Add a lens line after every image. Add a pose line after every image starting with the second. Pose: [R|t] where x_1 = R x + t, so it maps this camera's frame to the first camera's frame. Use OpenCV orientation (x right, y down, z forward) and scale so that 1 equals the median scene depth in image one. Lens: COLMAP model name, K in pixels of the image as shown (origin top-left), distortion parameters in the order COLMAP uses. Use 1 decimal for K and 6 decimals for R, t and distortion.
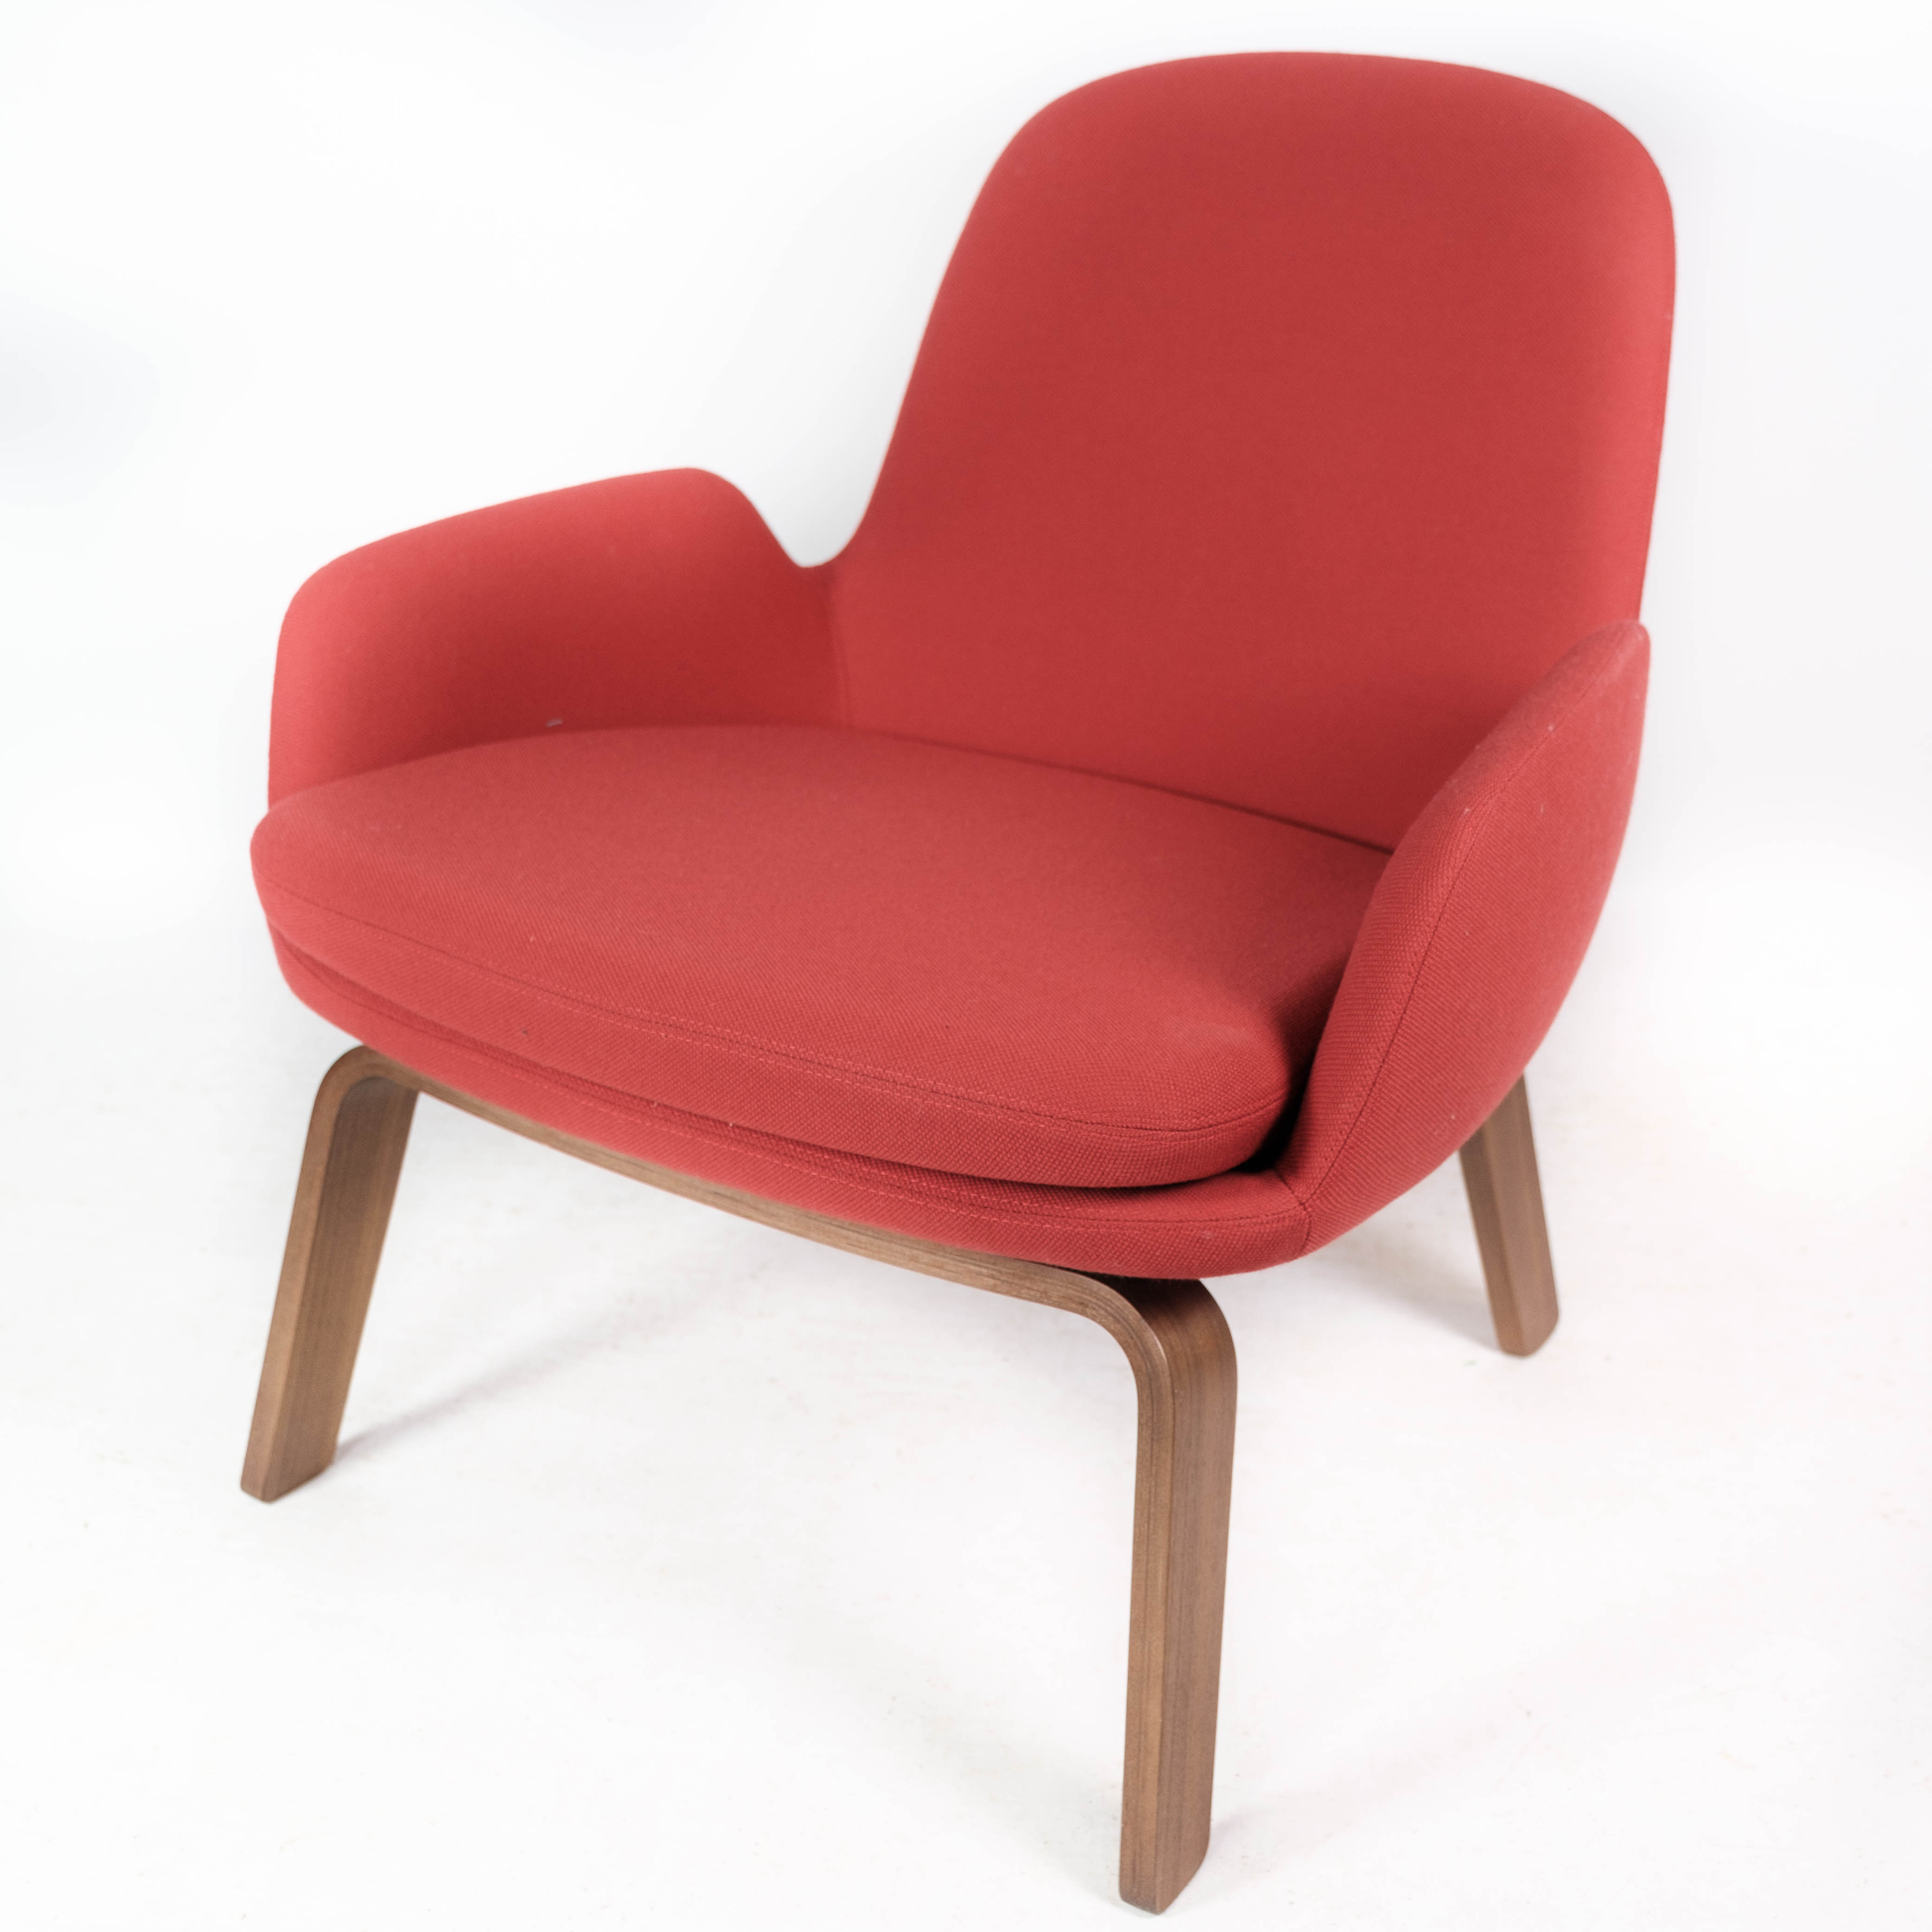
lens RADIAL K [[2570.9, 0, 966.0], [0, 2570.9, 966.0], [0, 0, 1]] dist [0.011659, -0.058176]
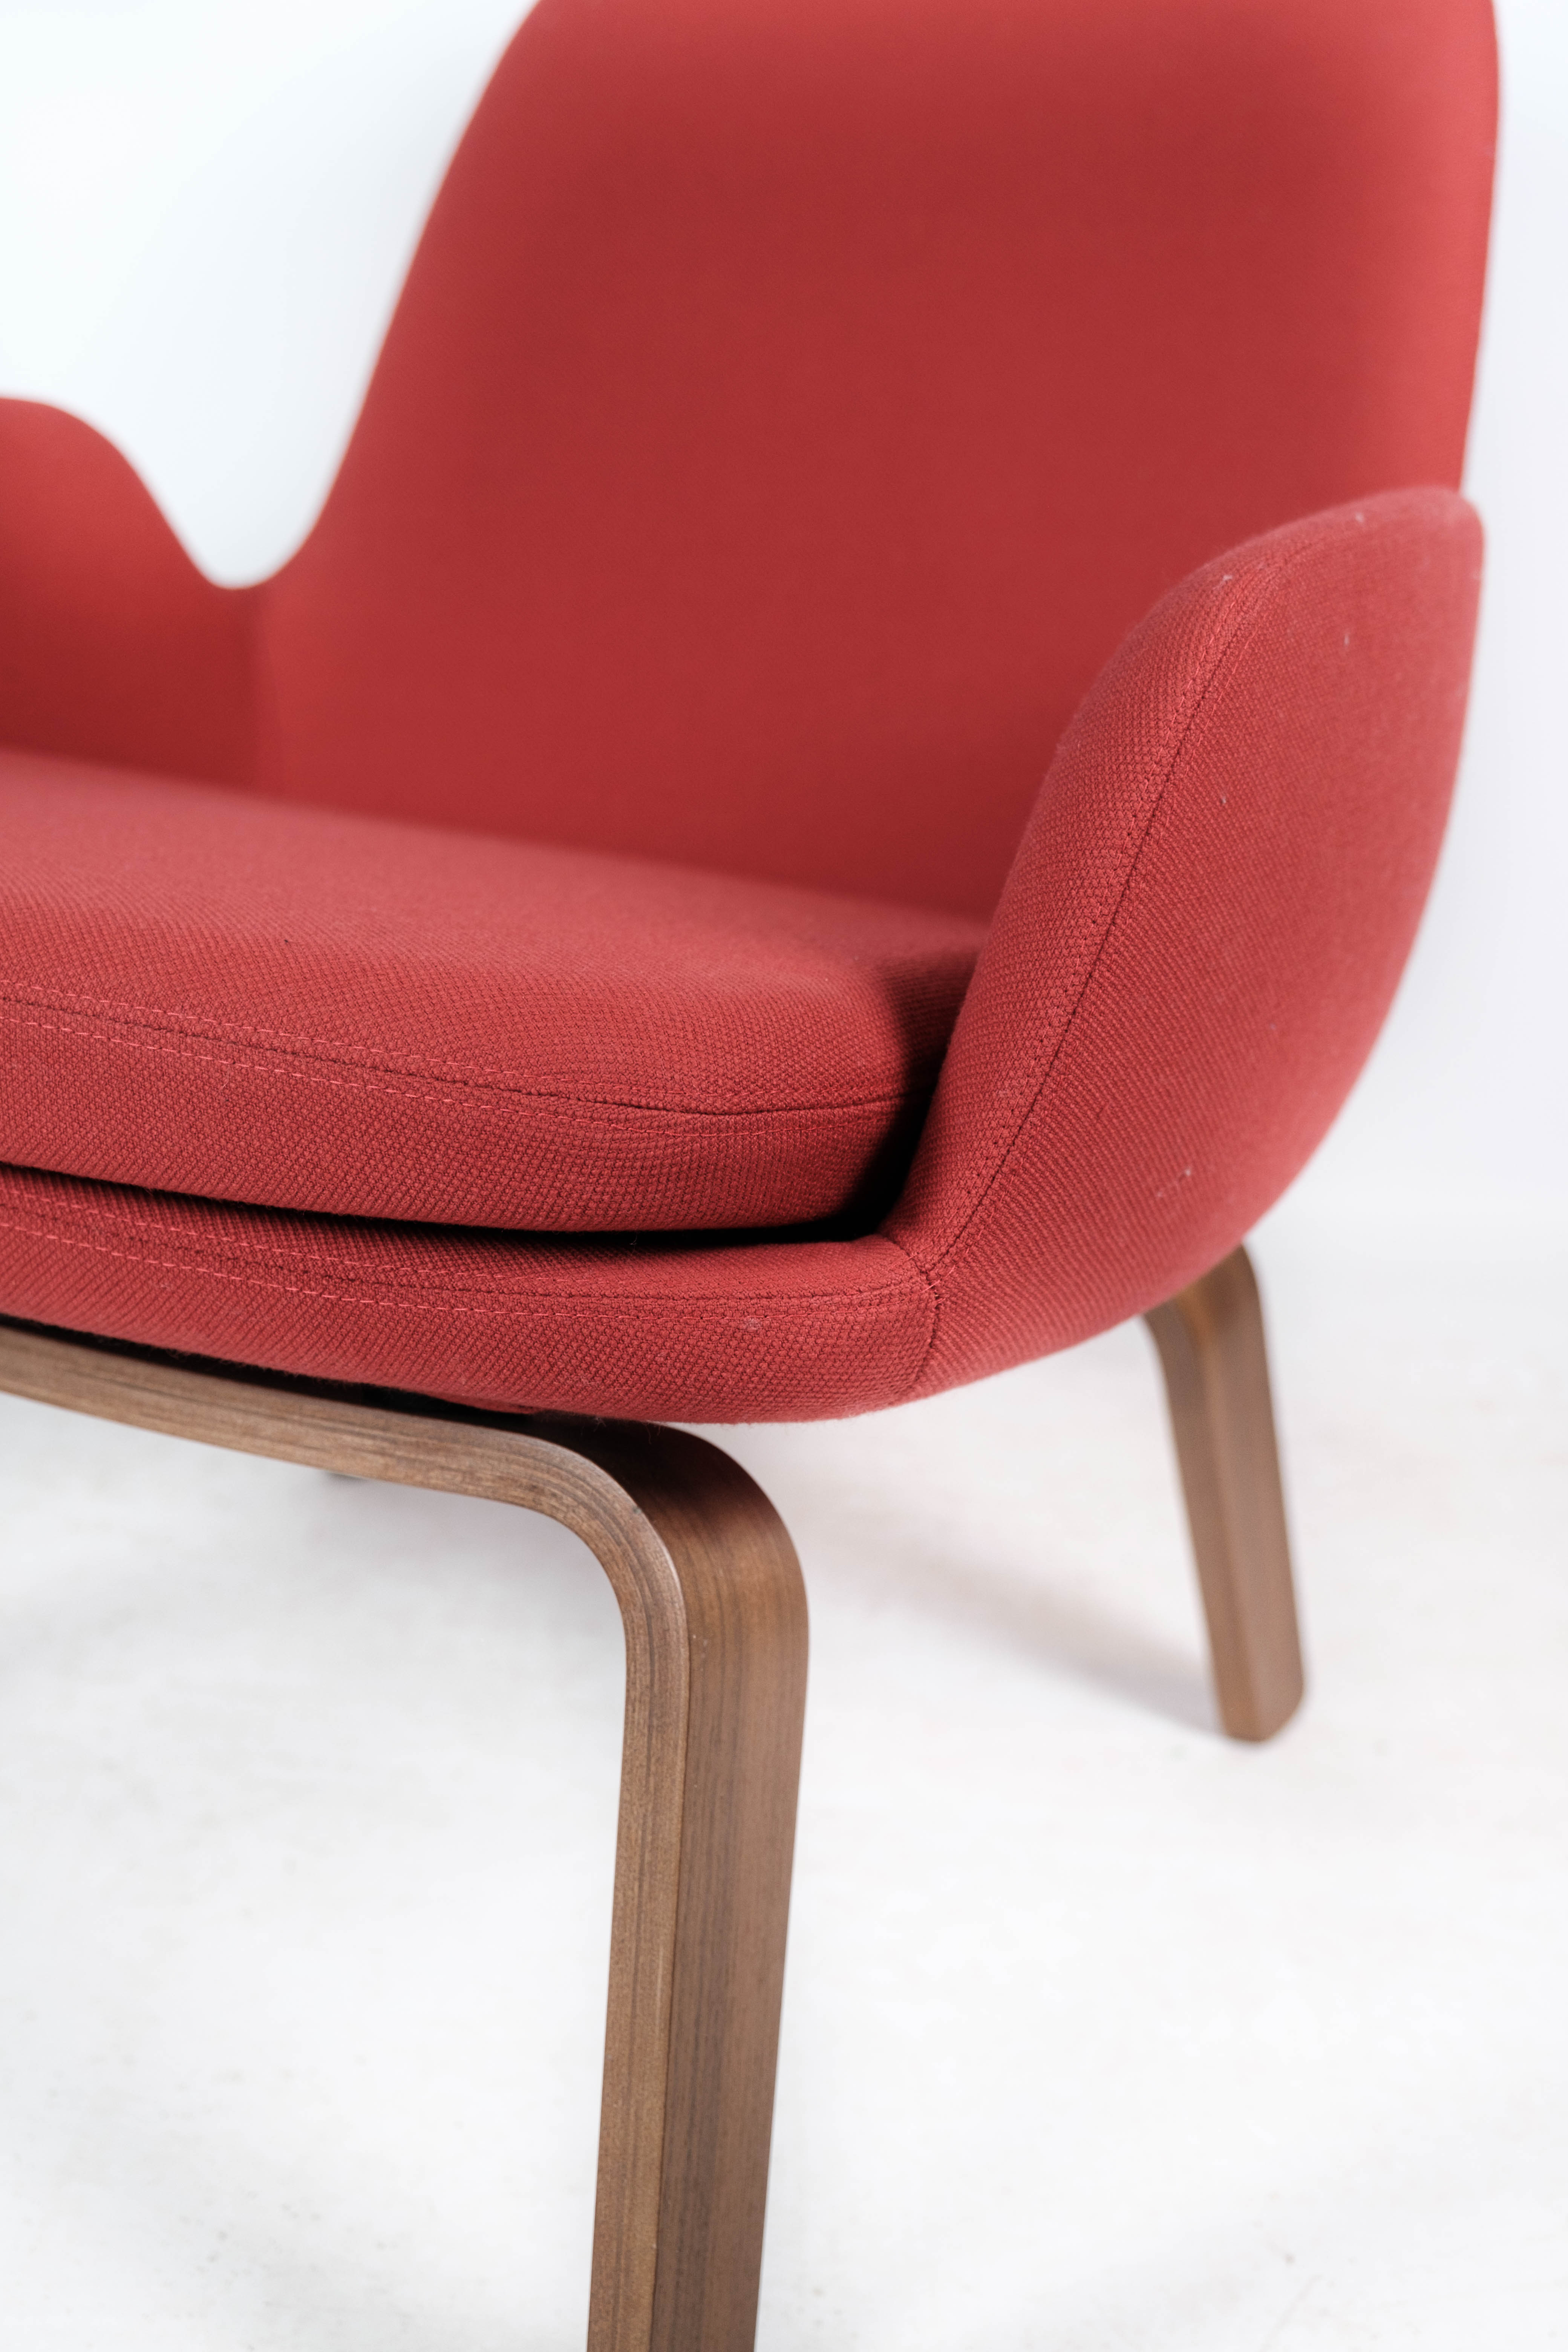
lens RADIAL K [[3126.7, 0, 784.0], [0, 3126.7, 1176.0], [0, 0, 1]] dist [0.059858, -0.355428]
pose [[0.996541, 0.025412, 0.079124, 0.044290], [-0.019075, 0.996625, -0.079844, 0.118133], [-0.080886, 0.078058, 0.993662, 0.314202]]
